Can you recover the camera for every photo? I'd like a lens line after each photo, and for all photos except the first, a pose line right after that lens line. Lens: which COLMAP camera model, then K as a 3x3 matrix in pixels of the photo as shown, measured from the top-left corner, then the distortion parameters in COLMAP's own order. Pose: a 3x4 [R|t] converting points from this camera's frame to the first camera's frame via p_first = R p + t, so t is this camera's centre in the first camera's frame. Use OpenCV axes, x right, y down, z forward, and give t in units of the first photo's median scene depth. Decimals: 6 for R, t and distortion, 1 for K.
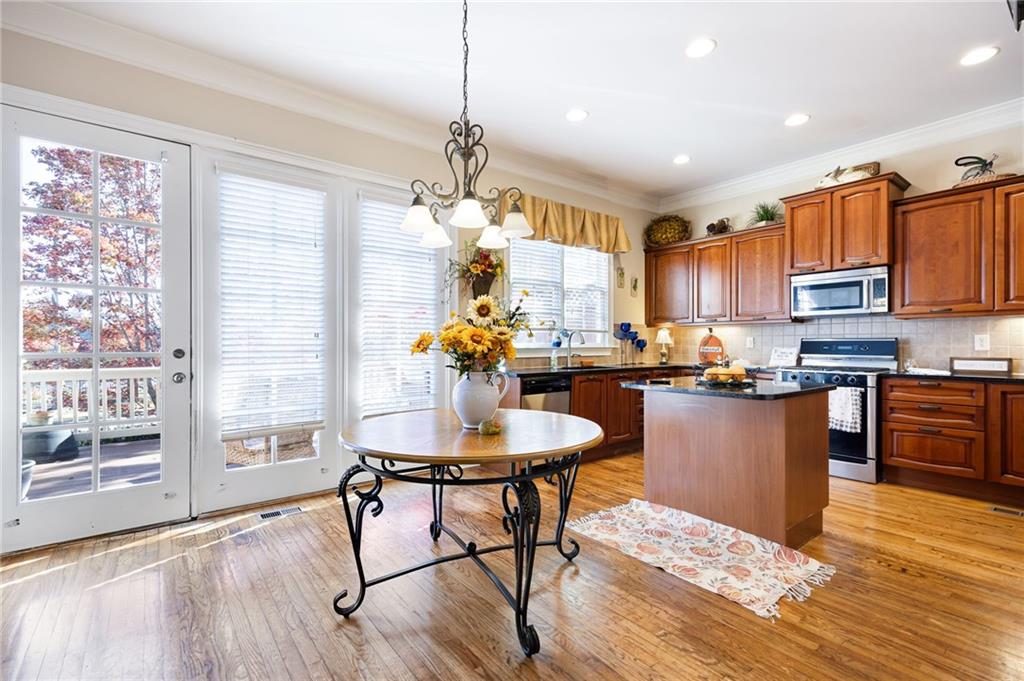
lens RADIAL K [[463.1, 0, 513.2], [0, 463.1, 344.6], [0, 0, 1]] dist [0.011994, 0.000011]
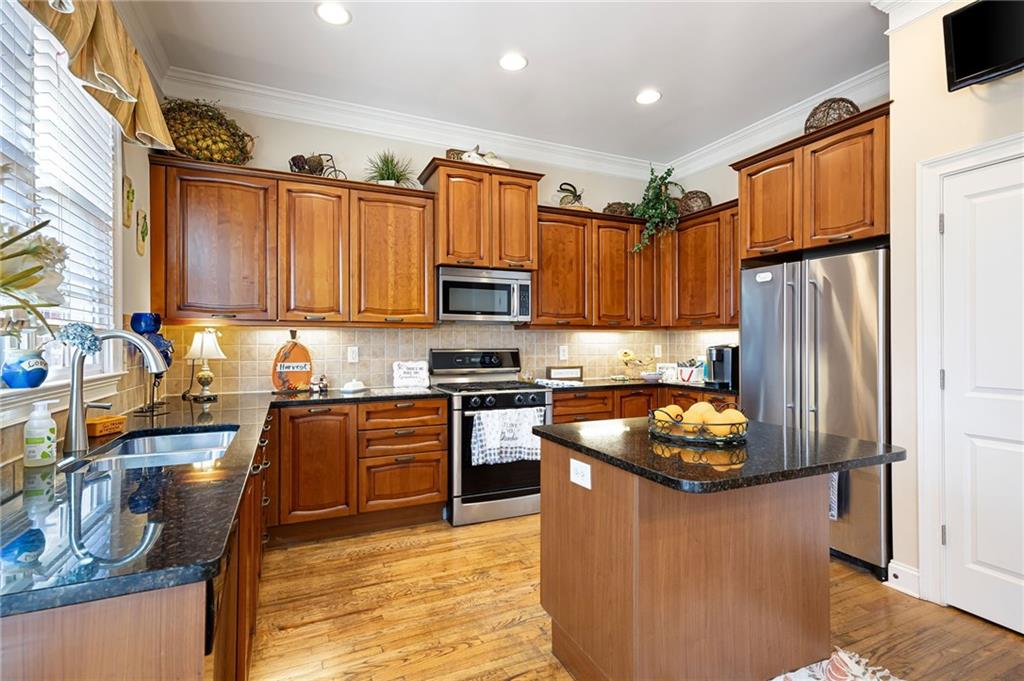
lens RADIAL K [[485.2, 0, 510.1], [0, 485.2, 340.0], [0, 0, 1]] dist [0.001374, -0.000163]
pose [[0.229766, 0.007172, 0.973219, -0.119410], [0.004618, 0.999954, -0.008459, -0.019208], [-0.973235, 0.006438, 0.229722, 0.636298]]
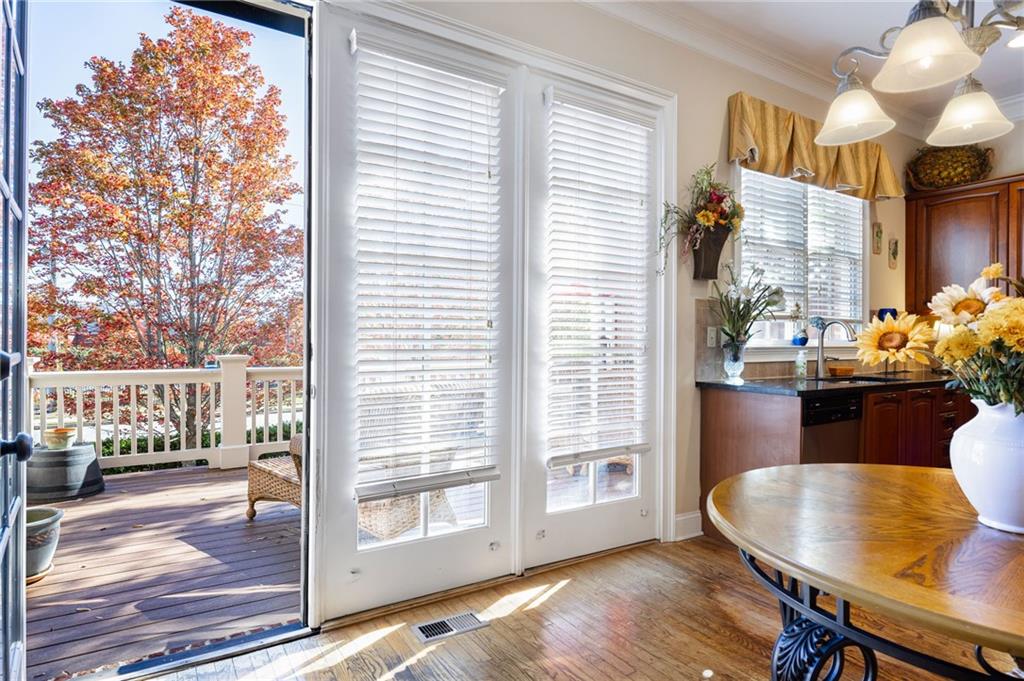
lens RADIAL K [[573.2, 0, 508.3], [0, 573.2, 338.3], [0, 0, 1]] dist [-0.003898, 0.003336]
pose [[0.995230, 0.006343, -0.097349, -0.221821], [-0.006768, 0.999969, -0.004037, 0.001007], [0.097320, 0.004677, 0.995242, 0.176973]]
